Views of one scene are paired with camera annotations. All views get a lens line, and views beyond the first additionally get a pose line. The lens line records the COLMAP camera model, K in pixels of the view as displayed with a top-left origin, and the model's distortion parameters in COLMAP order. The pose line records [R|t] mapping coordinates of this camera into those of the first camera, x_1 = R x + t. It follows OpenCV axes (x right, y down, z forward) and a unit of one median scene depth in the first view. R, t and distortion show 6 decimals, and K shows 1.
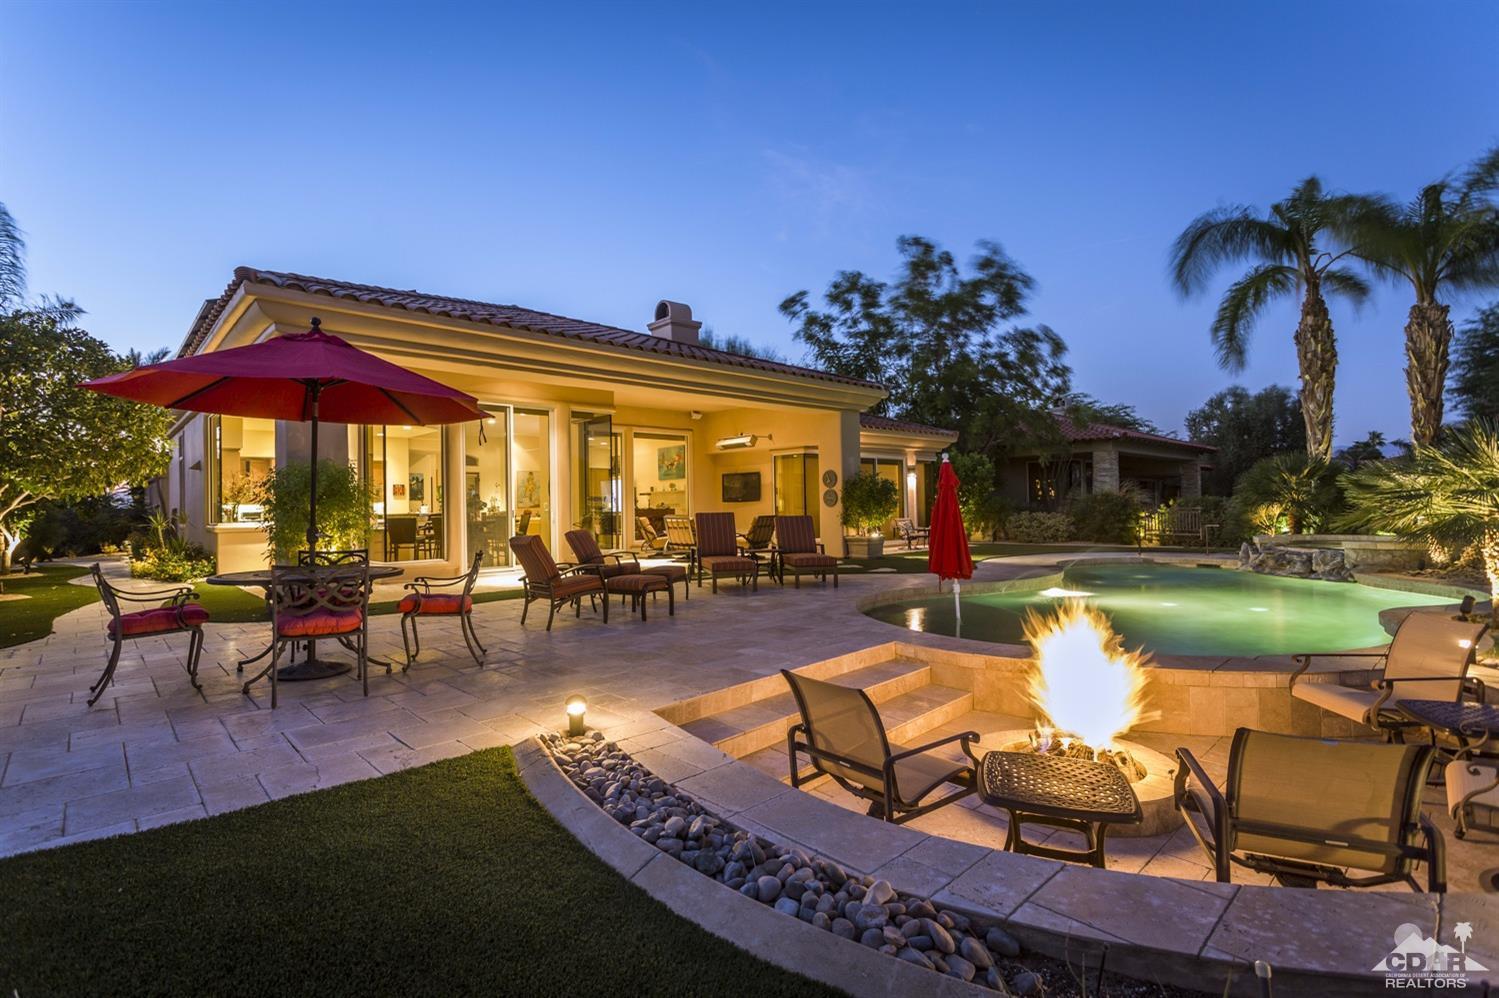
lens RADIAL K [[697.5, 0, 749.5], [0, 697.5, 499.0], [0, 0, 1]] dist [0.008252, 0.000715]
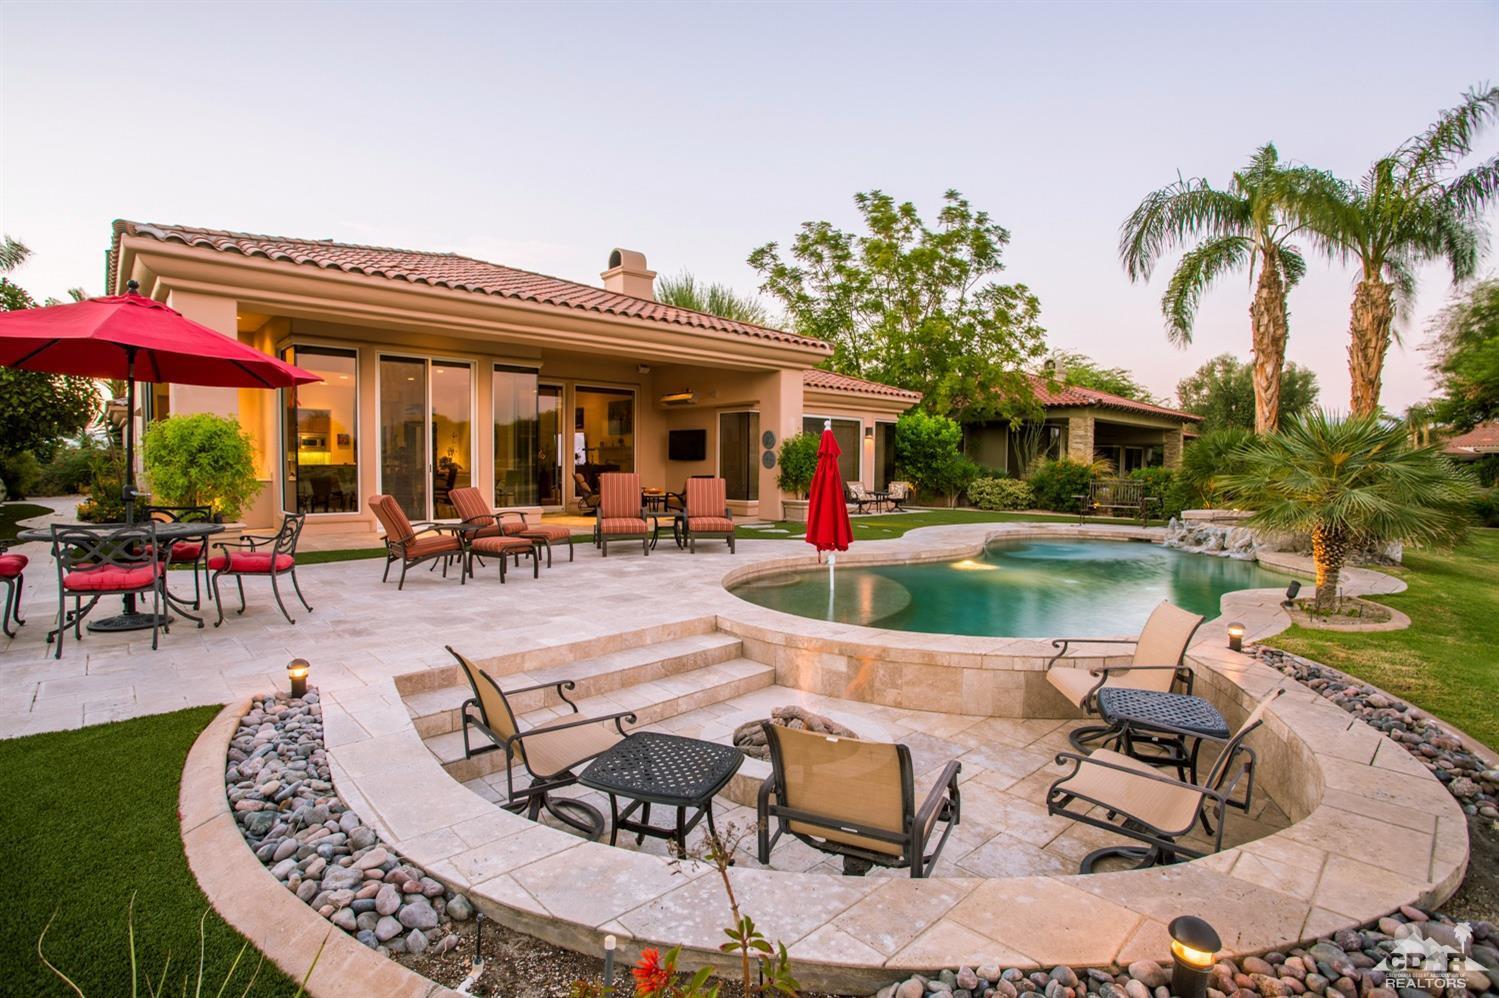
lens RADIAL K [[720.7, 0, 749.5], [0, 720.7, 499.0], [0, 0, 1]] dist [-0.057505, 0.022459]
pose [[0.999516, 0.028791, -0.011824, 0.106687], [-0.027965, 0.997501, 0.064880, -0.011239], [0.013663, -0.064518, 0.997823, -0.005779]]
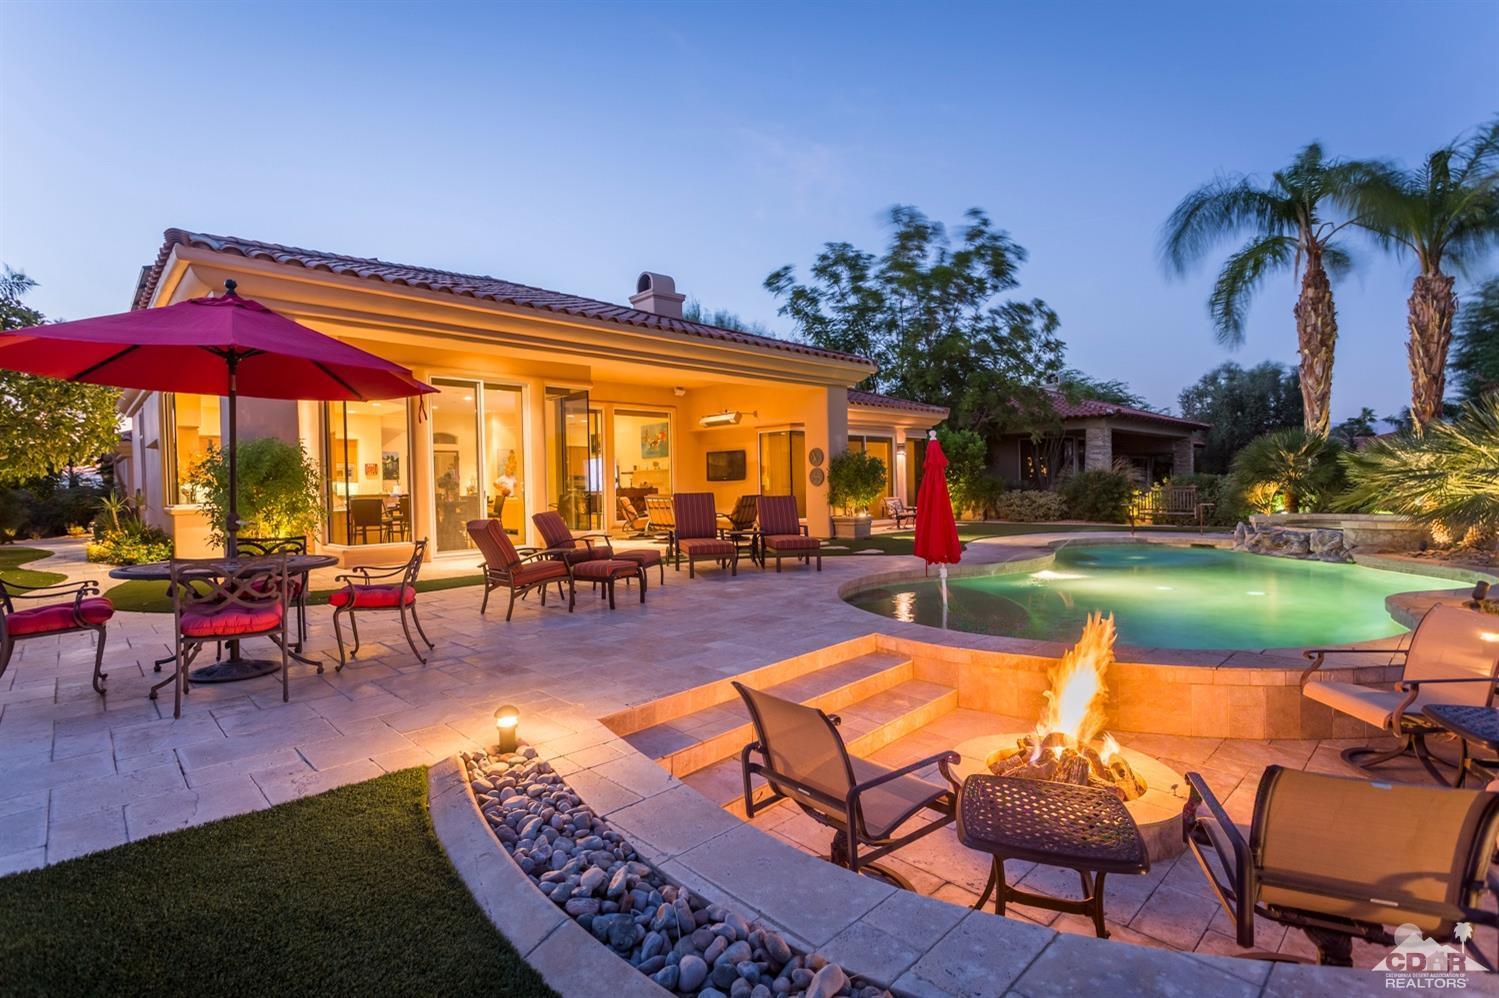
lens RADIAL K [[697.5, 0, 749.5], [0, 697.5, 499.0], [0, 0, 1]] dist [0.008252, 0.000715]
pose [[0.999942, -0.002311, 0.010517, 0.012431], [0.001971, 0.999479, 0.032206, -0.002212], [-0.010586, -0.032183, 0.999426, 0.030311]]
